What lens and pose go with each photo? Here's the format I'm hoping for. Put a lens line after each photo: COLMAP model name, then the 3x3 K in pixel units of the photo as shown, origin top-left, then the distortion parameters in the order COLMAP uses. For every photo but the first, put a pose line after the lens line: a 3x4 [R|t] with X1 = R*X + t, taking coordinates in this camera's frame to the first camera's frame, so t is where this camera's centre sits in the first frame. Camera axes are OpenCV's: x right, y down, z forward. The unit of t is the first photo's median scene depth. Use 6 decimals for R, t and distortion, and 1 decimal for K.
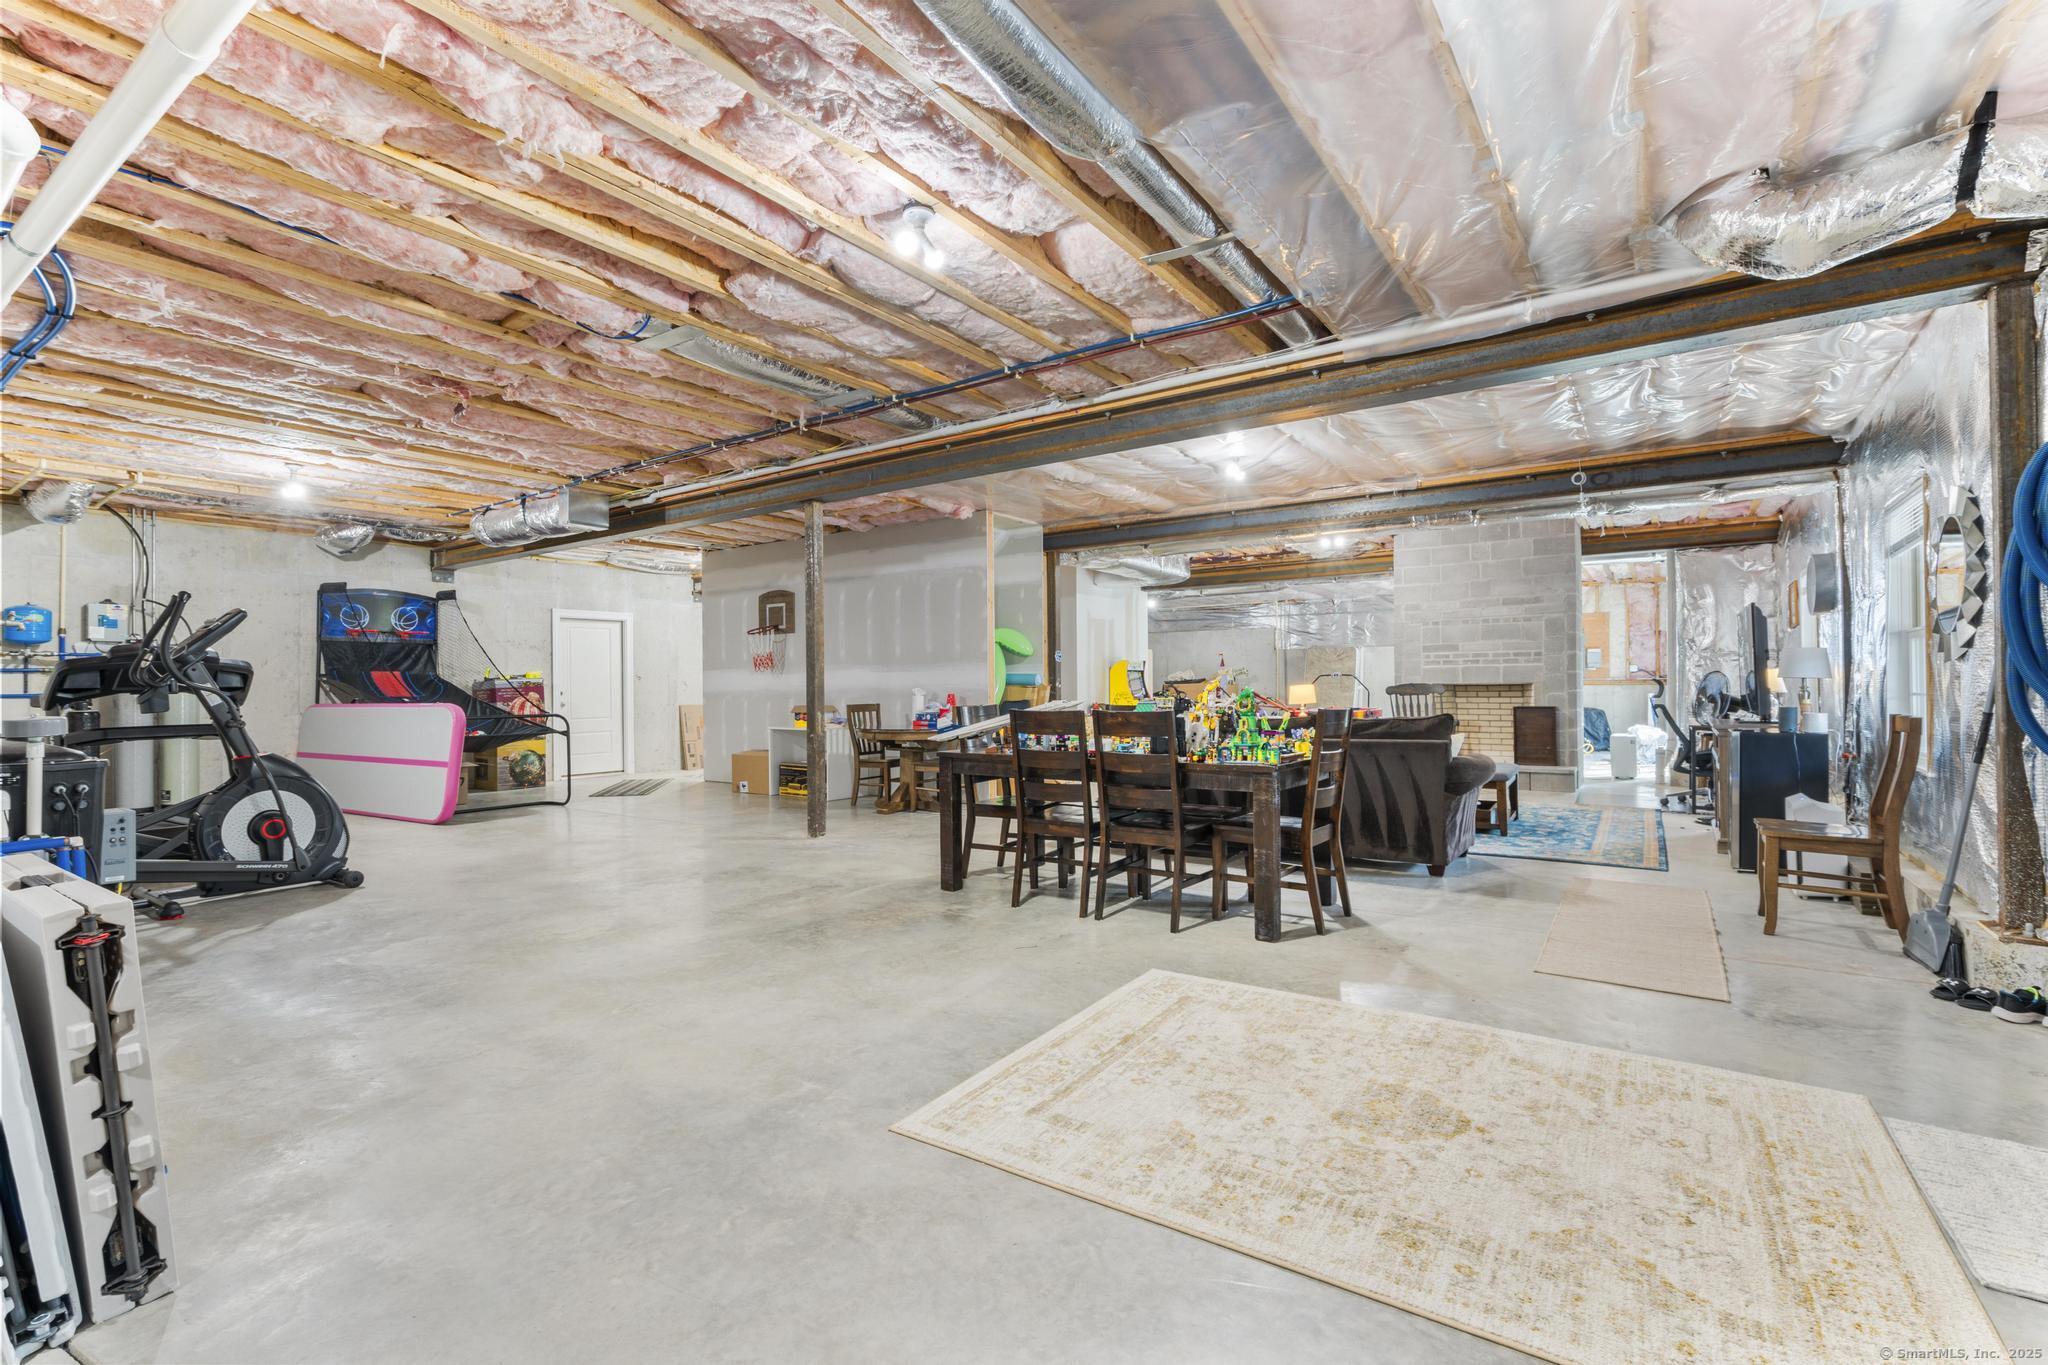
lens RADIAL K [[917.4, 0, 1022.3], [0, 917.4, 682.3], [0, 0, 1]] dist [-0.001185, 0.000852]
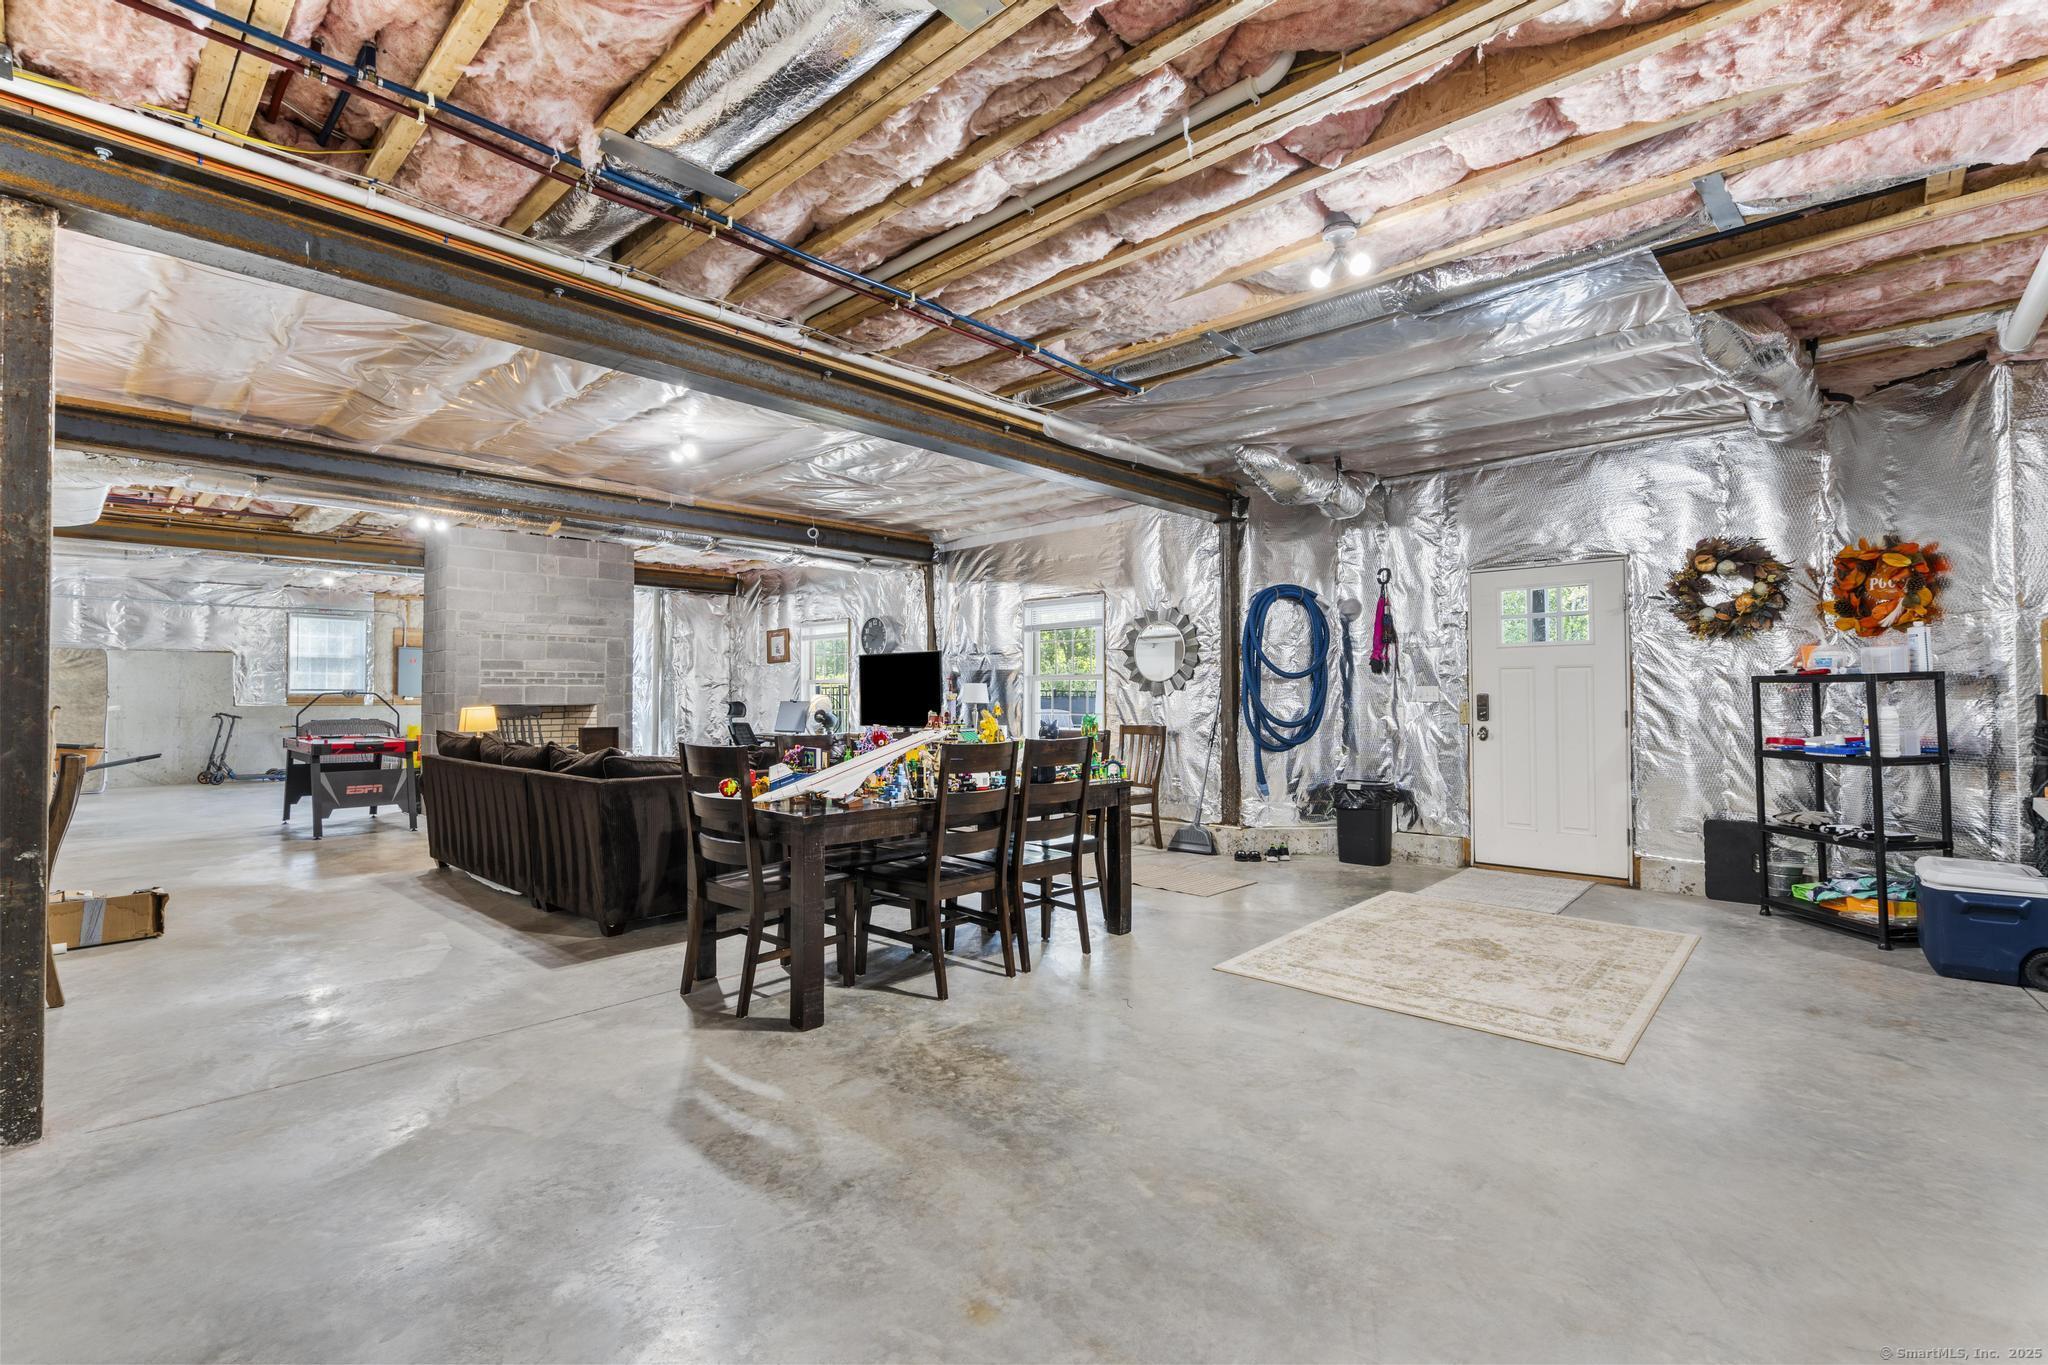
lens RADIAL K [[917.4, 0, 1021.4], [0, 917.4, 688.4], [0, 0, 1]] dist [-0.001185, 0.000852]
pose [[0.140616, 0.017398, 0.989911, -1.193782], [-0.005213, 0.999845, -0.016832, -0.007541], [-0.990050, -0.002794, 0.140685, 1.282731]]
